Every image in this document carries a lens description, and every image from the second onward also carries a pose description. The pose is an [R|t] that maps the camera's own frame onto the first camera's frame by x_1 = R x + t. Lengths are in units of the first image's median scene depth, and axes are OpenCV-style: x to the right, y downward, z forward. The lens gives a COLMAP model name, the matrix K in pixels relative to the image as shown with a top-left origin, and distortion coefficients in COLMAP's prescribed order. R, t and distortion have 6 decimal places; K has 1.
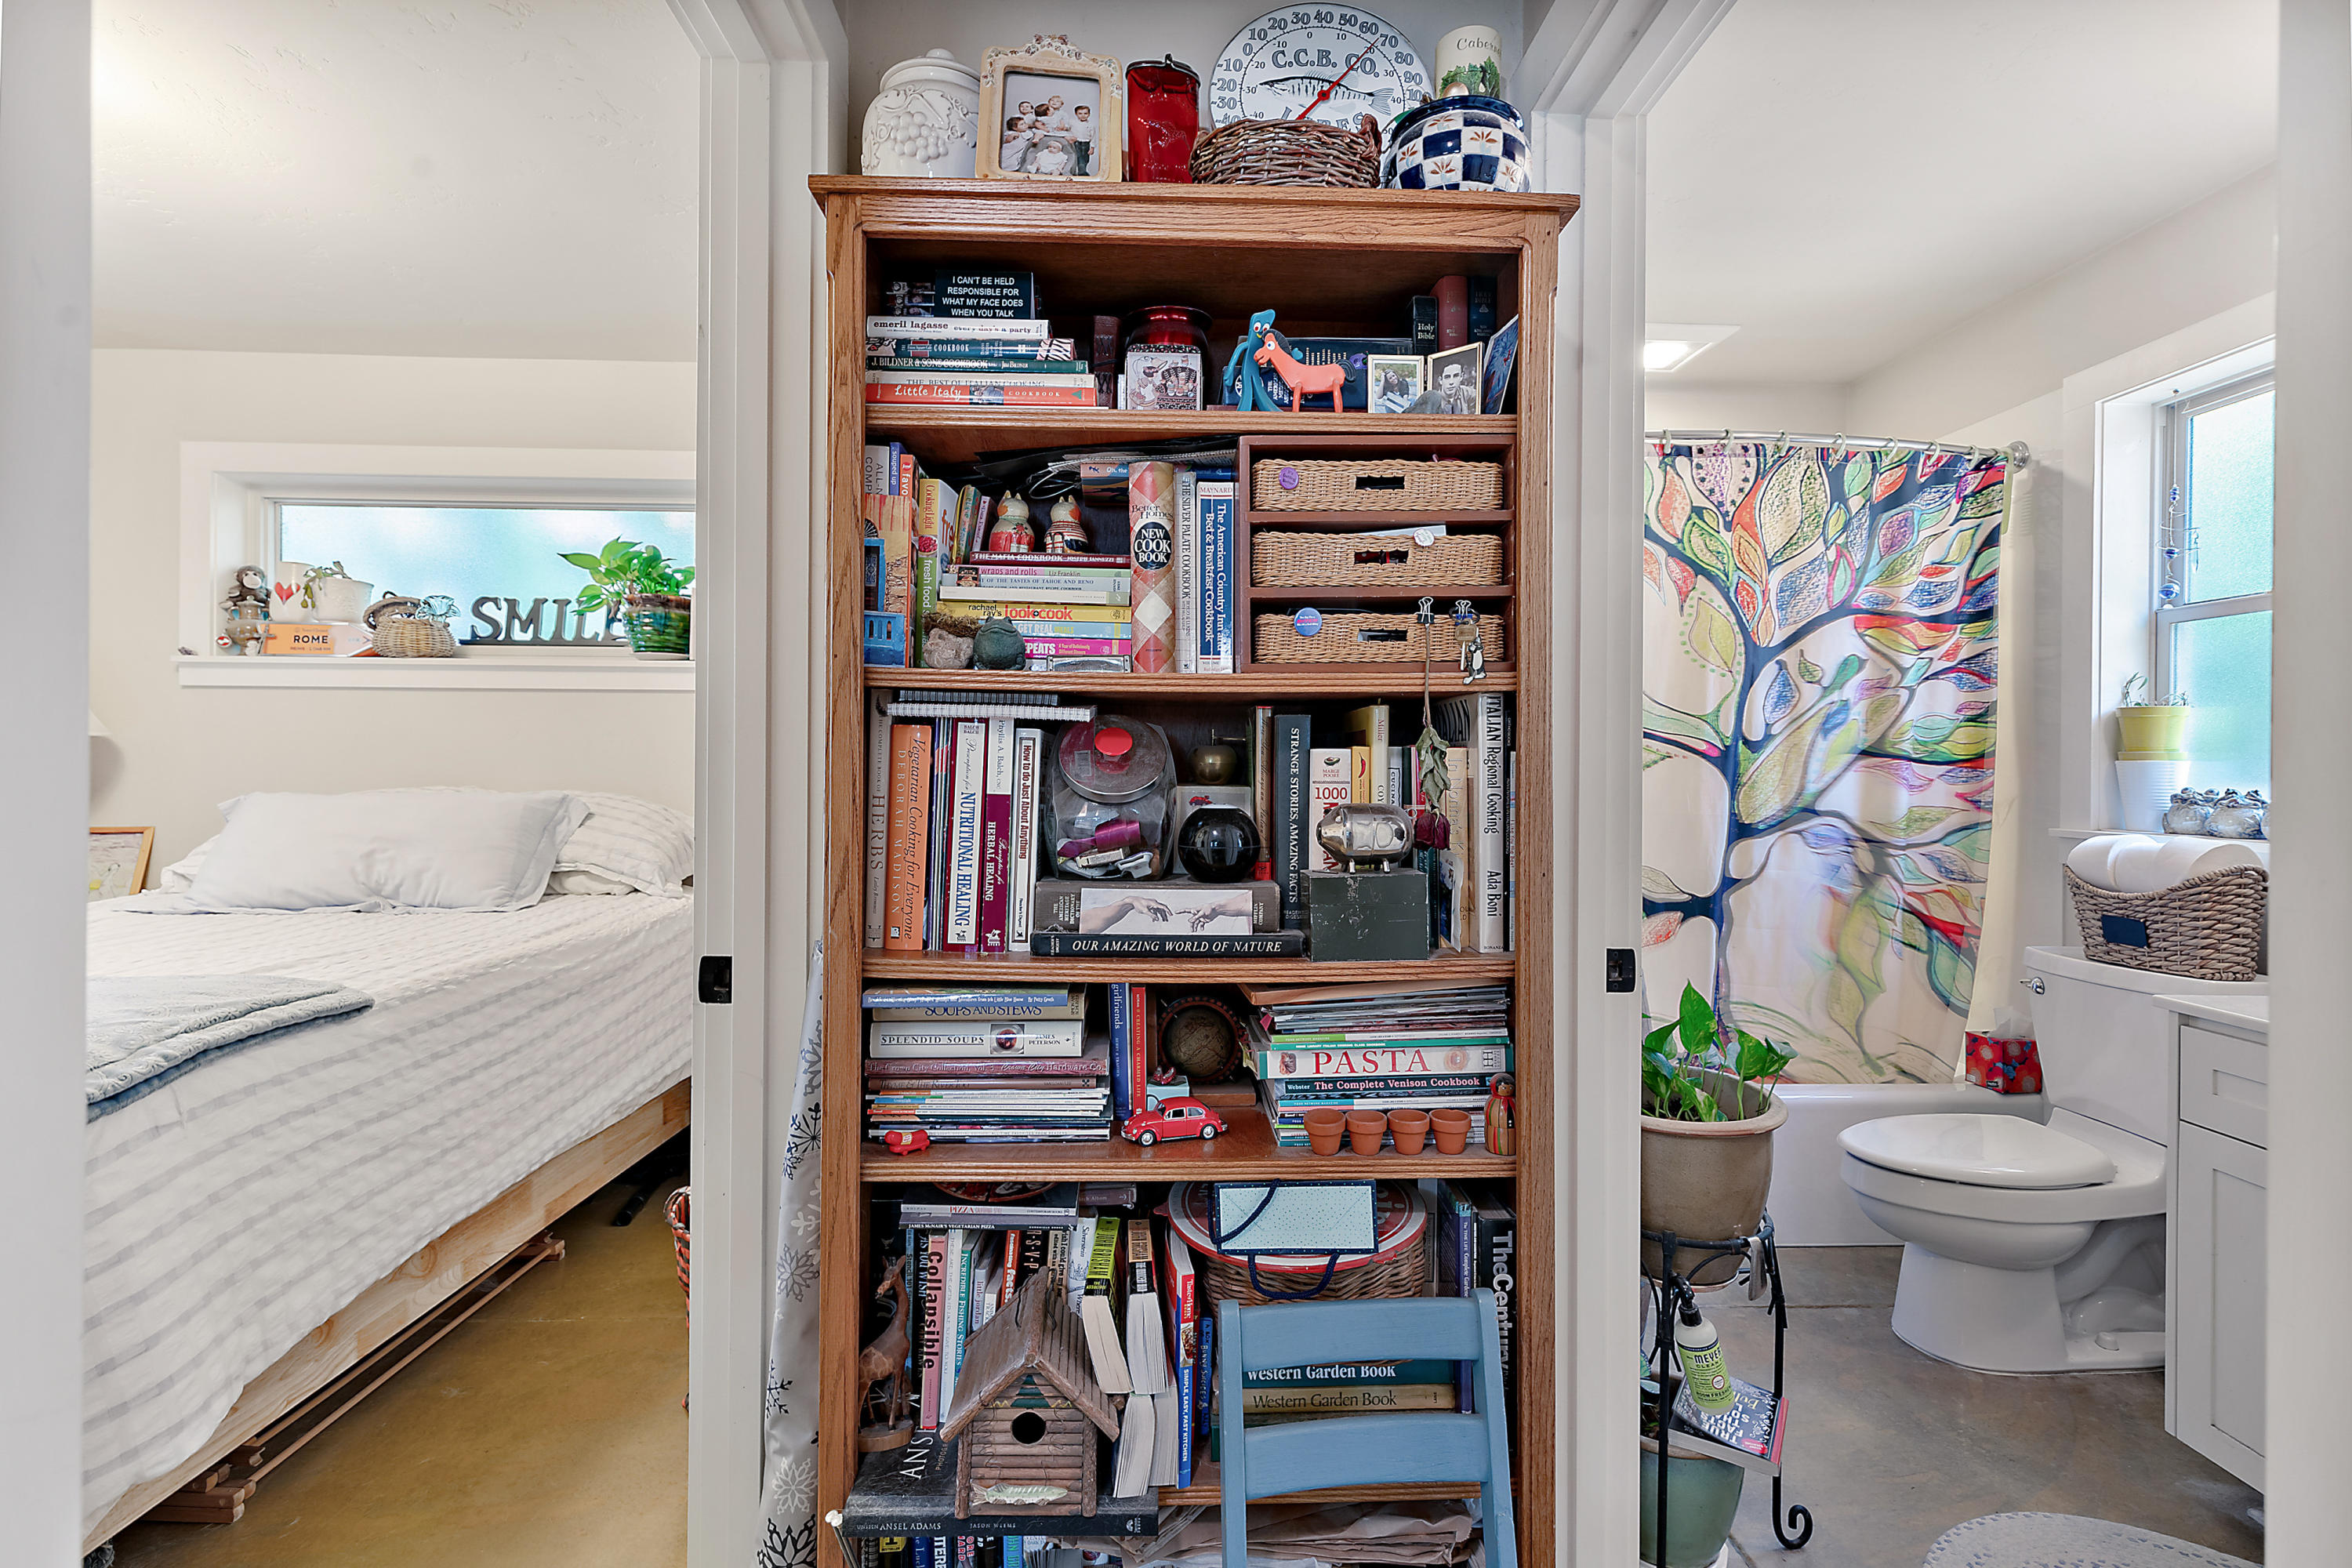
lens RADIAL K [[1086.3, 0, 1177.6], [0, 1086.3, 772.4], [0, 0, 1]] dist [0.011364, -0.000402]
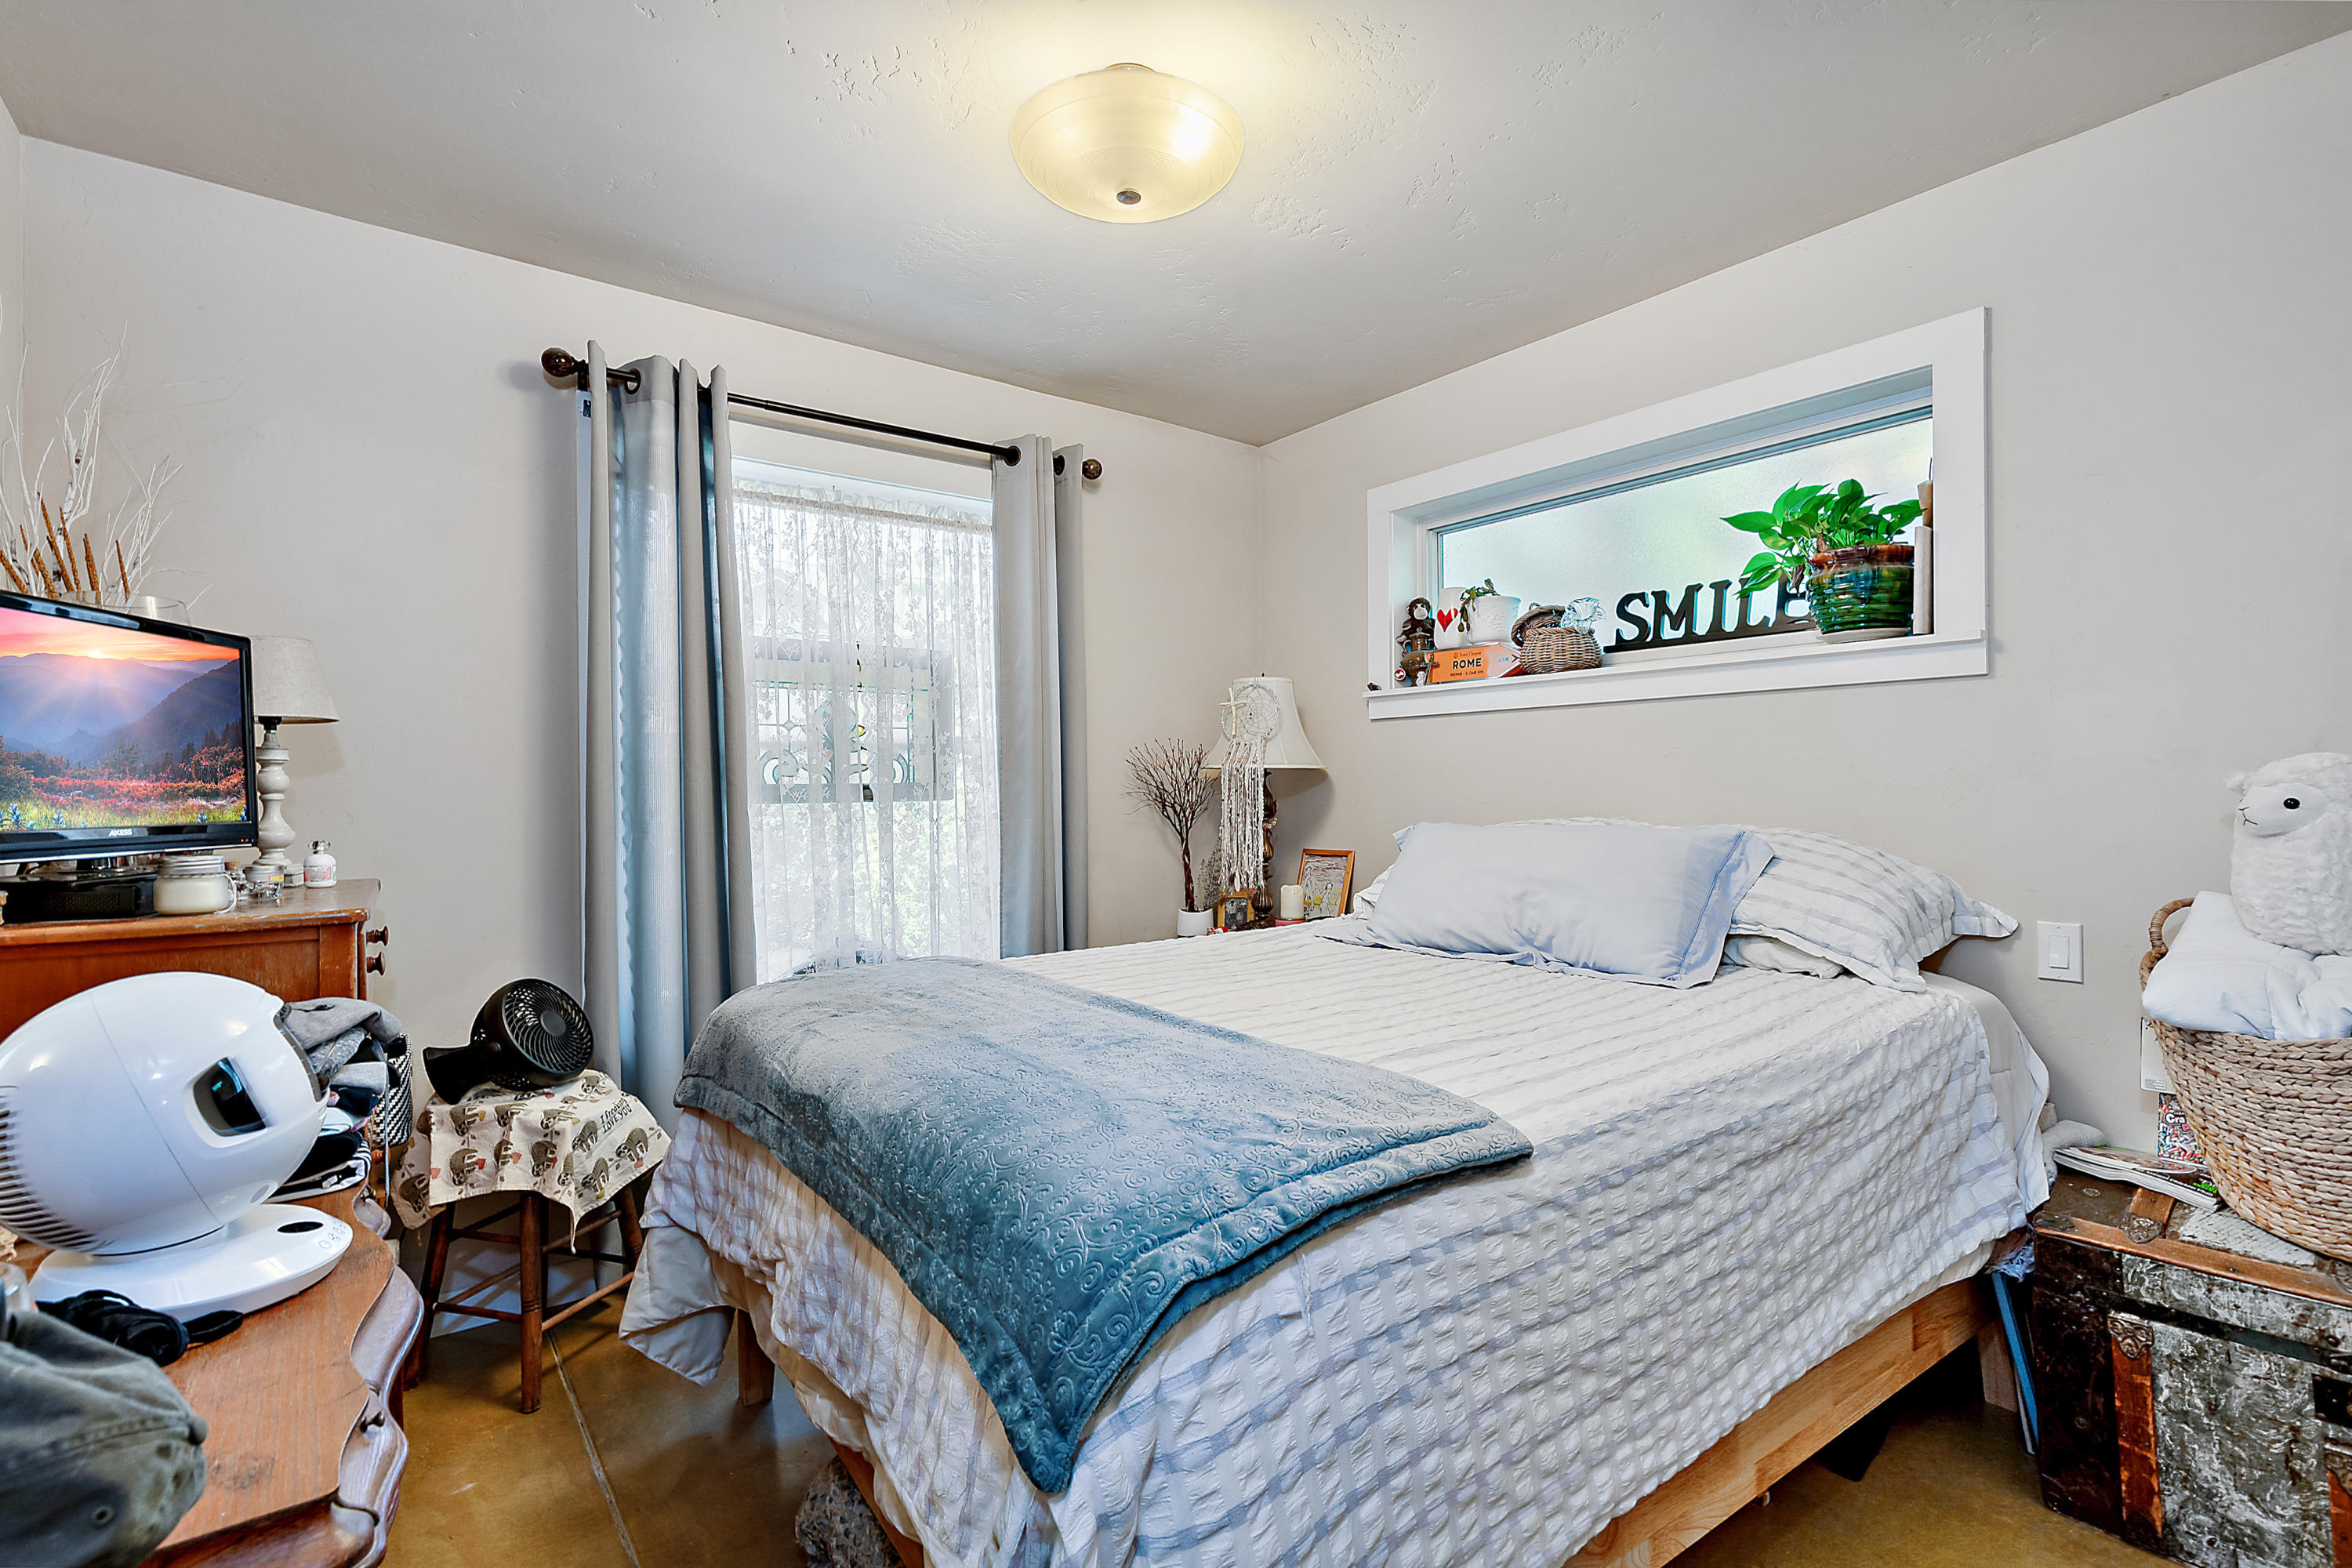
lens RADIAL K [[1086.3, 0, 1177.6], [0, 1086.3, 772.4], [0, 0, 1]] dist [0.011364, -0.000402]
pose [[0.589624, -0.023985, -0.807321, -0.216150], [0.005657, 0.999657, -0.025567, -0.003045], [0.807658, 0.010508, 0.589558, 0.290820]]
